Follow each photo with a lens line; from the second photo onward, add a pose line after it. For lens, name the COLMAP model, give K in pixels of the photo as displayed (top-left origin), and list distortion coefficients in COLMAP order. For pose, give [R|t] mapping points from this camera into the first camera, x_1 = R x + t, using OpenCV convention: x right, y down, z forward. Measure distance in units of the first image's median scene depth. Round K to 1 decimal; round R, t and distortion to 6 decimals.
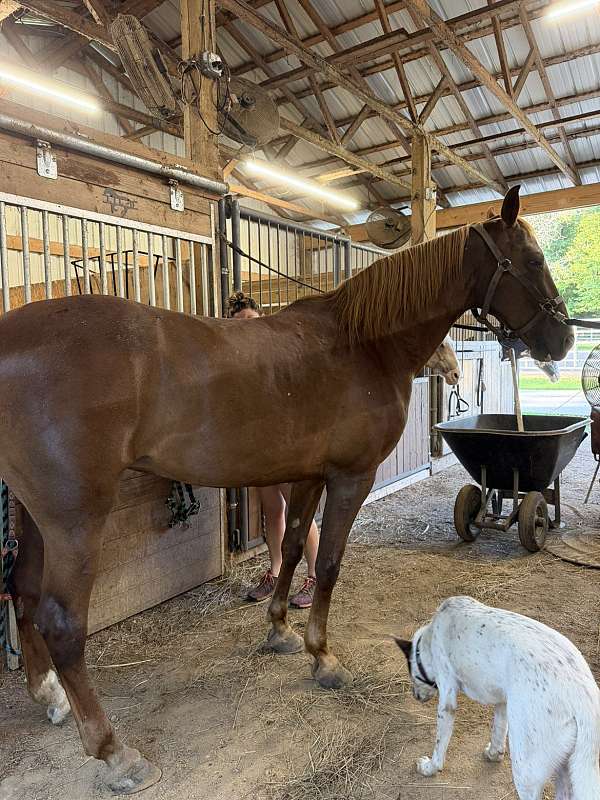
lens RADIAL K [[561.0, 0, 300.0], [0, 561.0, 400.0], [0, 0, 1]] dist [0.040928, -0.037458]
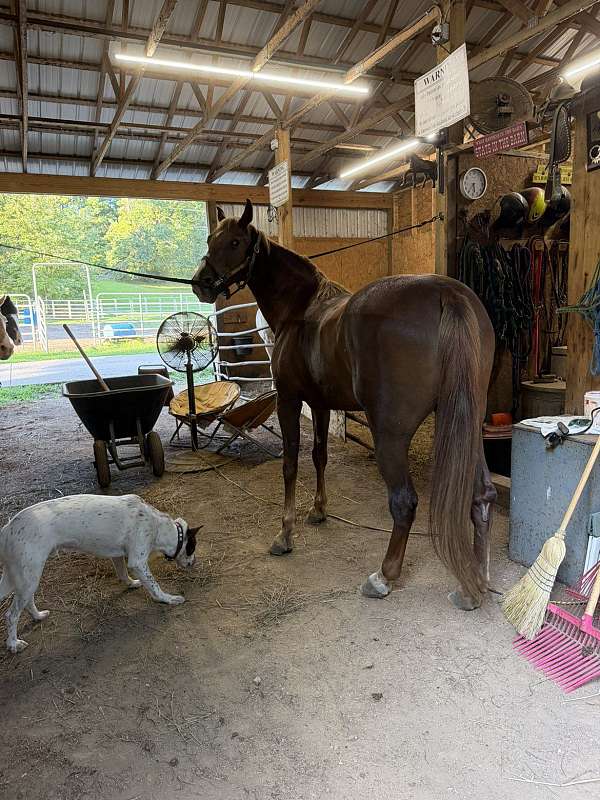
lens RADIAL K [[561.0, 0, 300.0], [0, 561.0, 400.0], [0, 0, 1]] dist [0.040928, -0.037458]
pose [[0.488580, -0.154763, 0.858684, -0.423679], [0.117968, 0.986824, 0.110736, -0.011152], [-0.864507, 0.047194, 0.500399, 0.038607]]
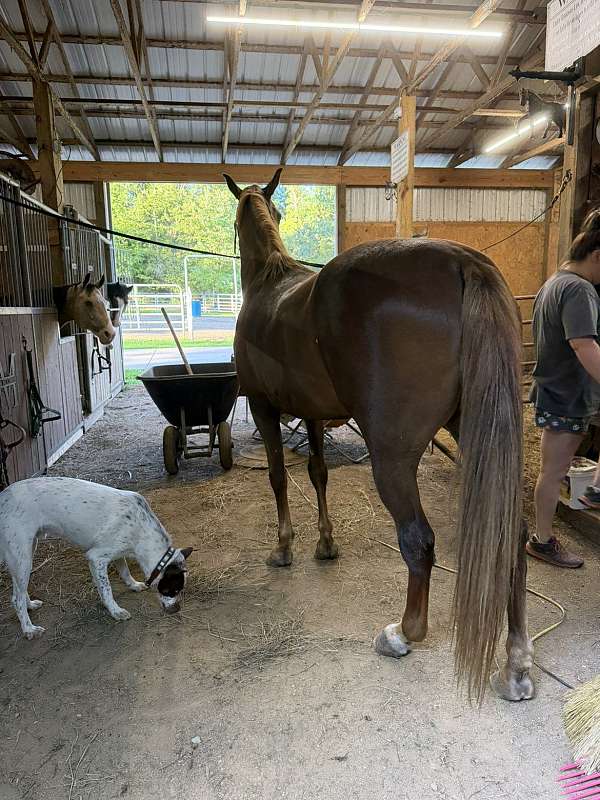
lens RADIAL K [[566.3, 0, 292.8], [0, 566.3, 402.9], [0, 0, 1]] dist [0.036558, -0.026571]
pose [[0.716206, -0.117769, 0.687880, -0.260878], [0.074071, 0.992919, 0.092873, 0.015088], [-0.693947, -0.015564, 0.719858, 0.003652]]
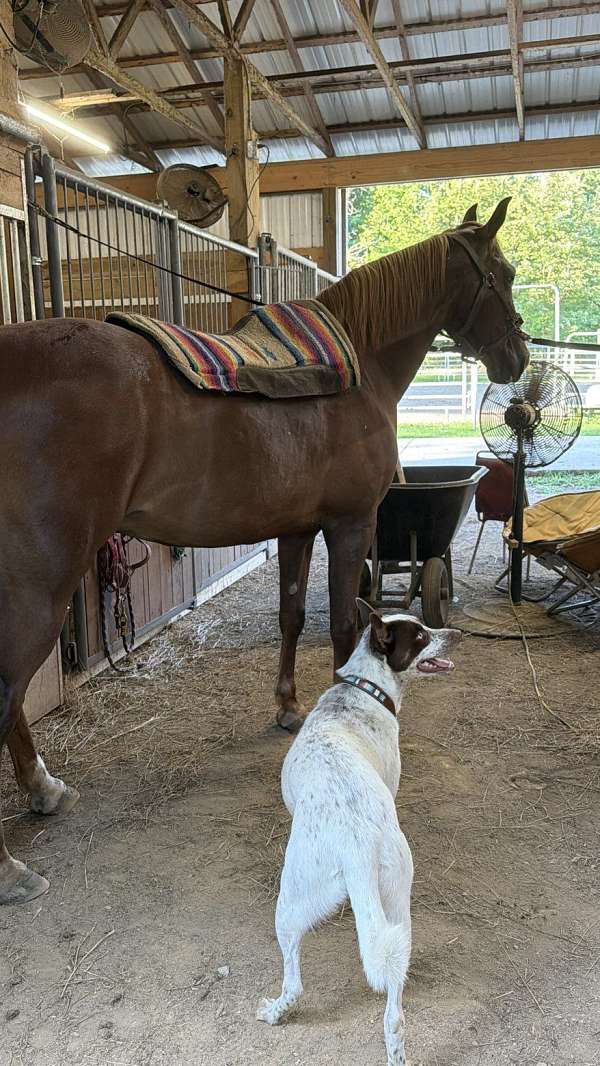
lens RADIAL K [[905.1, 0, 285.7], [0, 905.1, 548.8], [0, 0, 1]] dist [0.086276, -0.131380]
pose [[0.935827, -0.071365, 0.345160, -0.187124], [0.040170, 0.994502, 0.096710, 0.012748], [-0.350164, -0.076639, 0.933548, -0.107993]]
